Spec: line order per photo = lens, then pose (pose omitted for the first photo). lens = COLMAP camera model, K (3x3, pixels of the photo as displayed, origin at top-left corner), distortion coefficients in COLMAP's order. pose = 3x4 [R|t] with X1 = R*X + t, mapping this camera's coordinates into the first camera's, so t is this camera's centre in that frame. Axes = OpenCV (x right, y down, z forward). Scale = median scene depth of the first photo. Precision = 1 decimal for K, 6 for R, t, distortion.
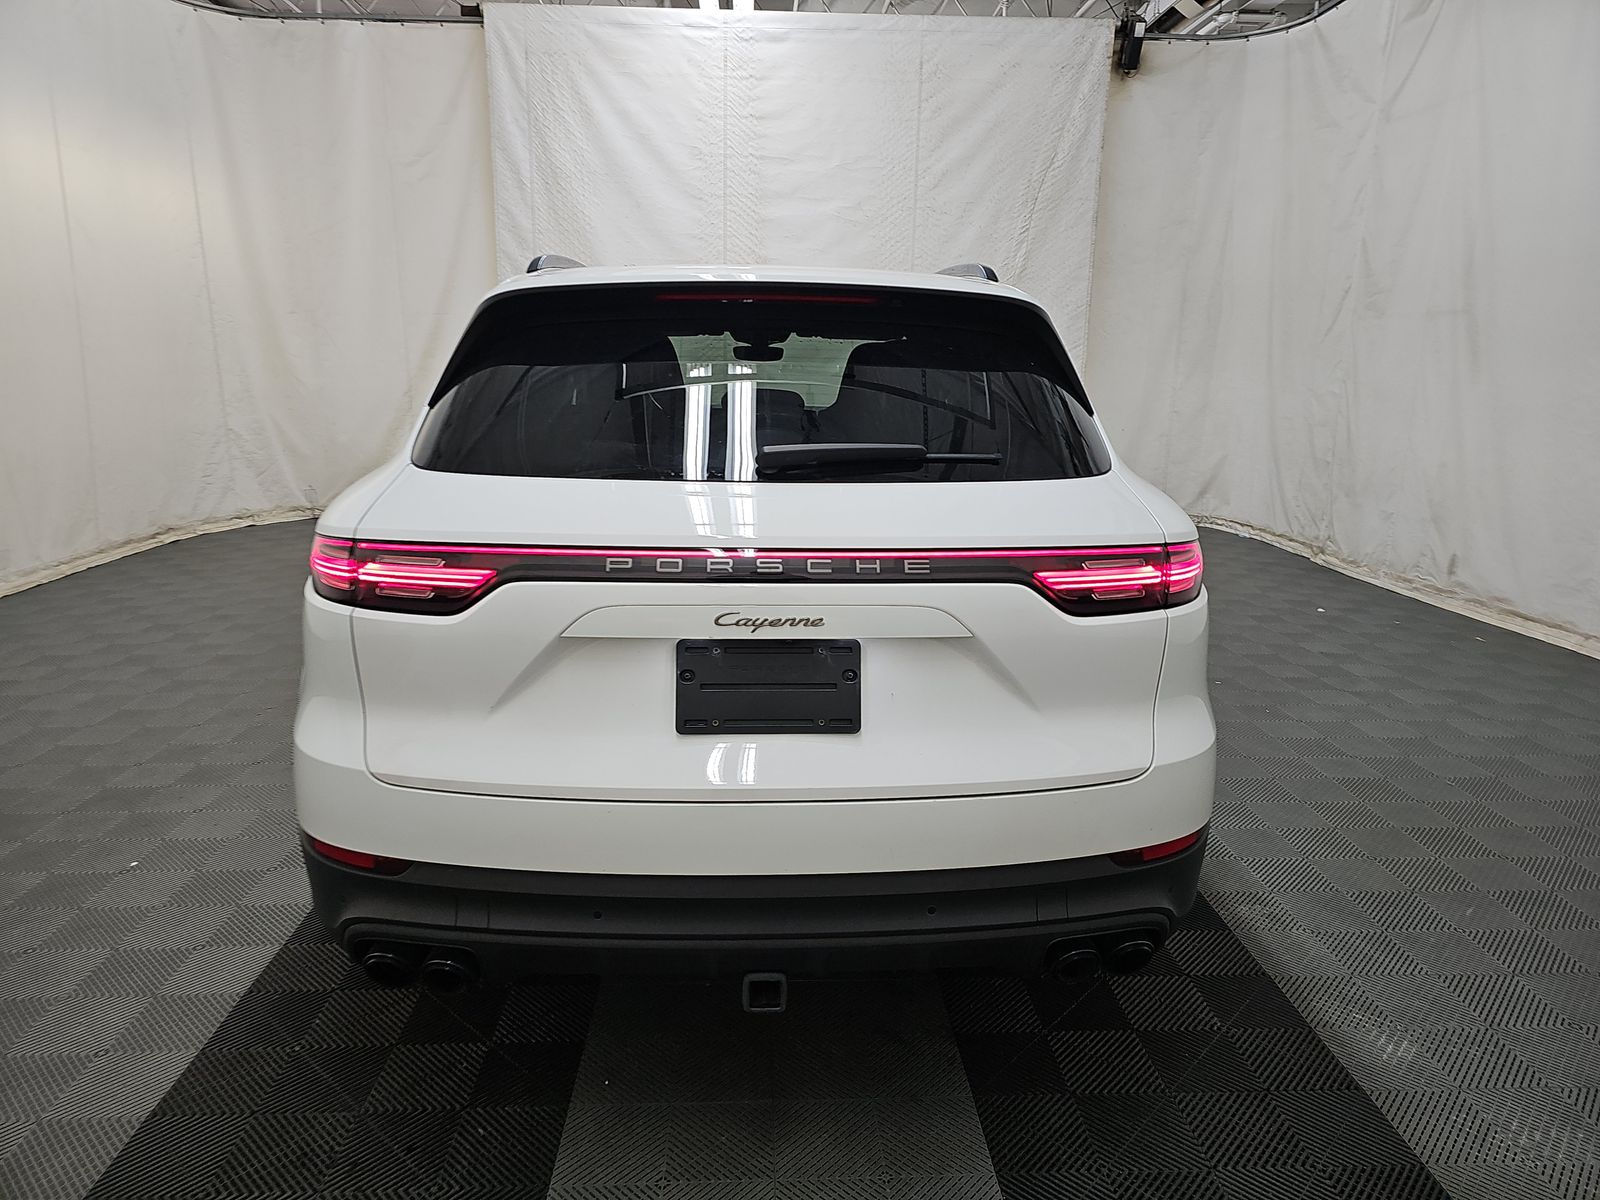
lens RADIAL K [[1049.0, 0, 798.8], [0, 1049.0, 591.8], [0, 0, 1]] dist [0.039261, -0.036087]
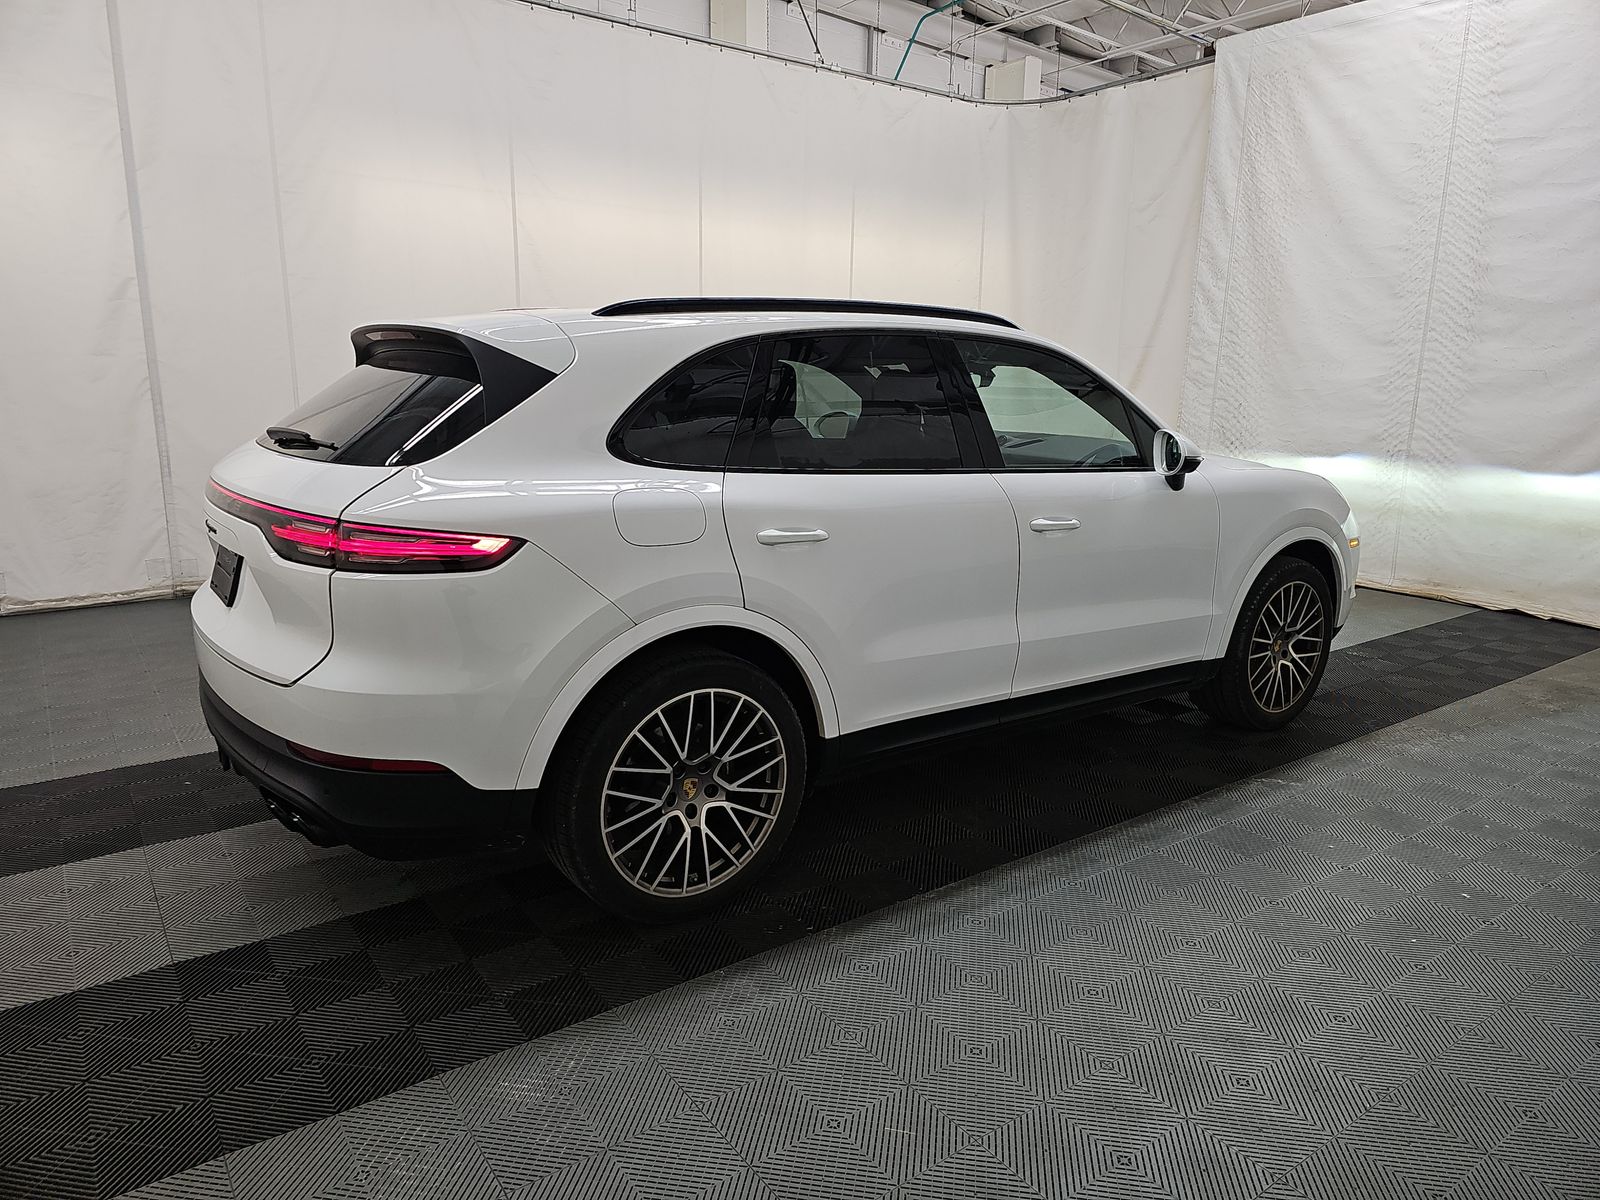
lens RADIAL K [[1049.0, 0, 798.8], [0, 1049.0, 591.8], [0, 0, 1]] dist [0.039261, -0.036087]
pose [[0.545442, 0.169418, -0.820848, 0.393294], [-0.187893, 0.979148, 0.077238, -0.042097], [0.816817, 0.112102, 0.565901, 0.155337]]
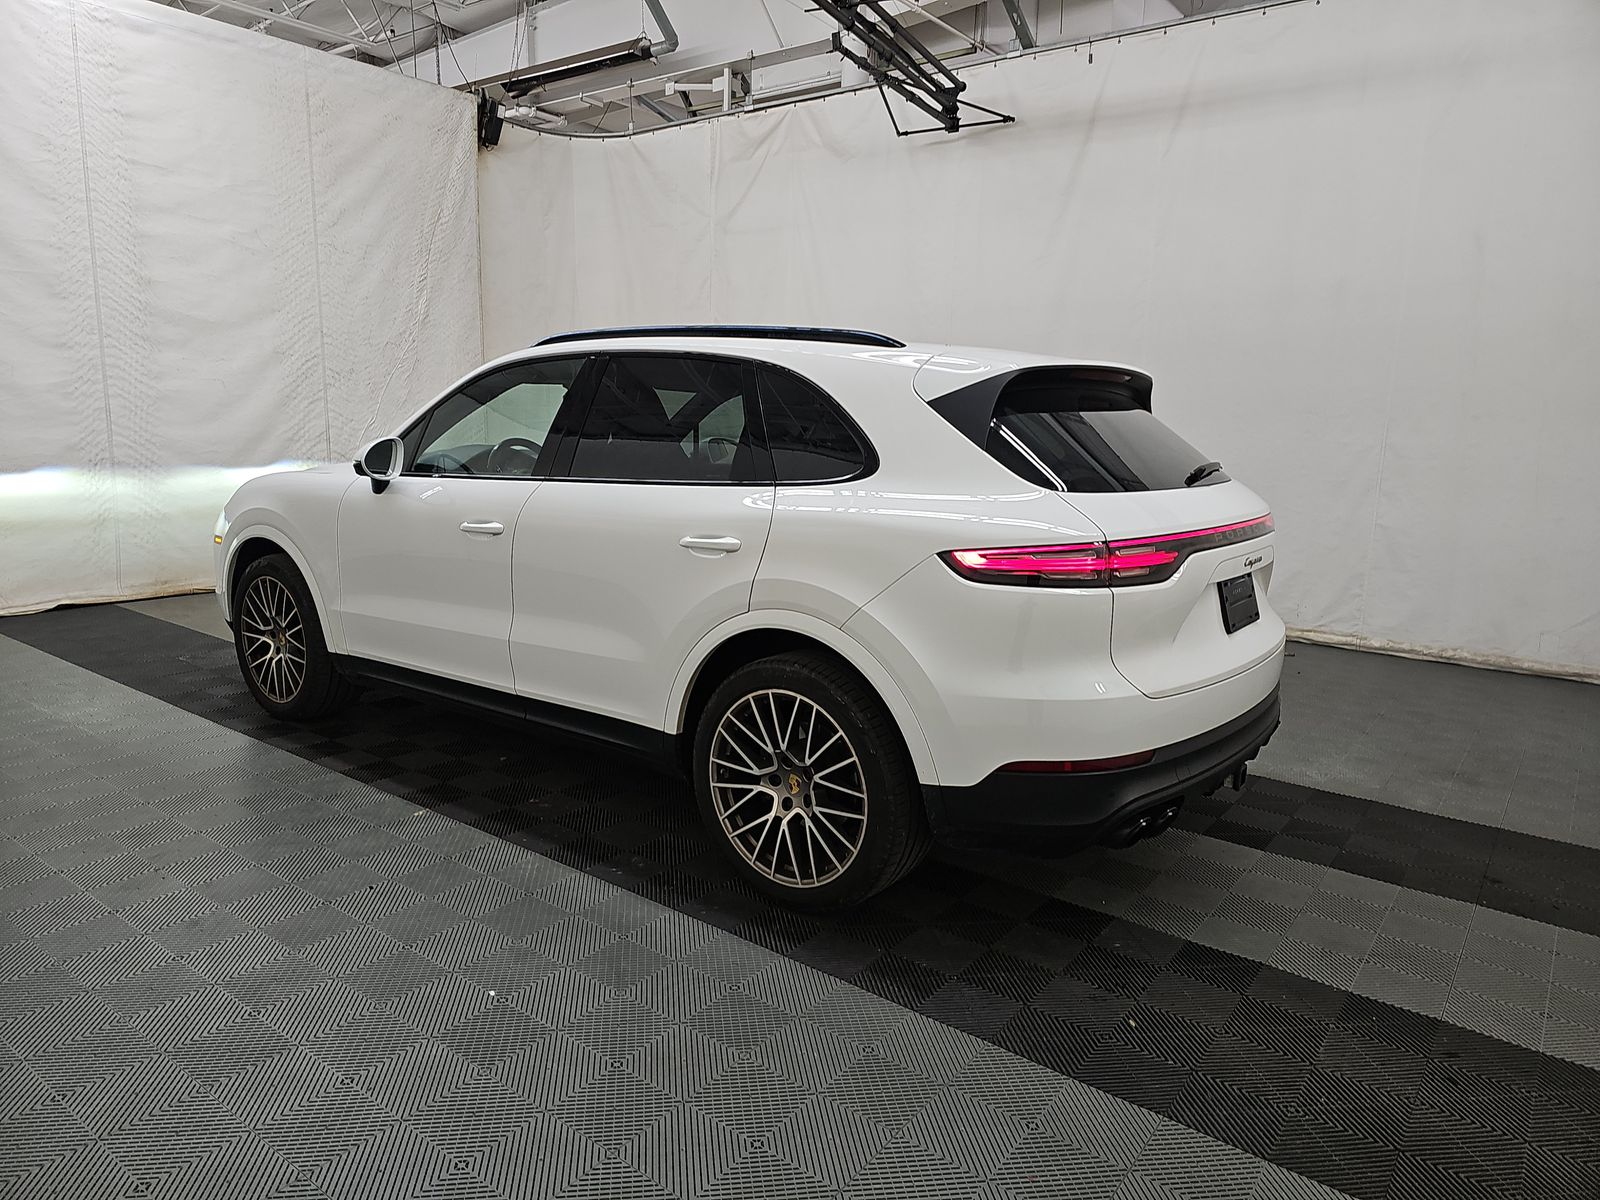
lens RADIAL K [[1049.0, 0, 798.8], [0, 1049.0, 591.8], [0, 0, 1]] dist [0.039261, -0.036087]
pose [[0.638672, -0.128859, 0.758612, -0.384735], [0.155868, 0.987105, 0.036447, -0.021214], [-0.753527, 0.094965, 0.650522, 0.082401]]
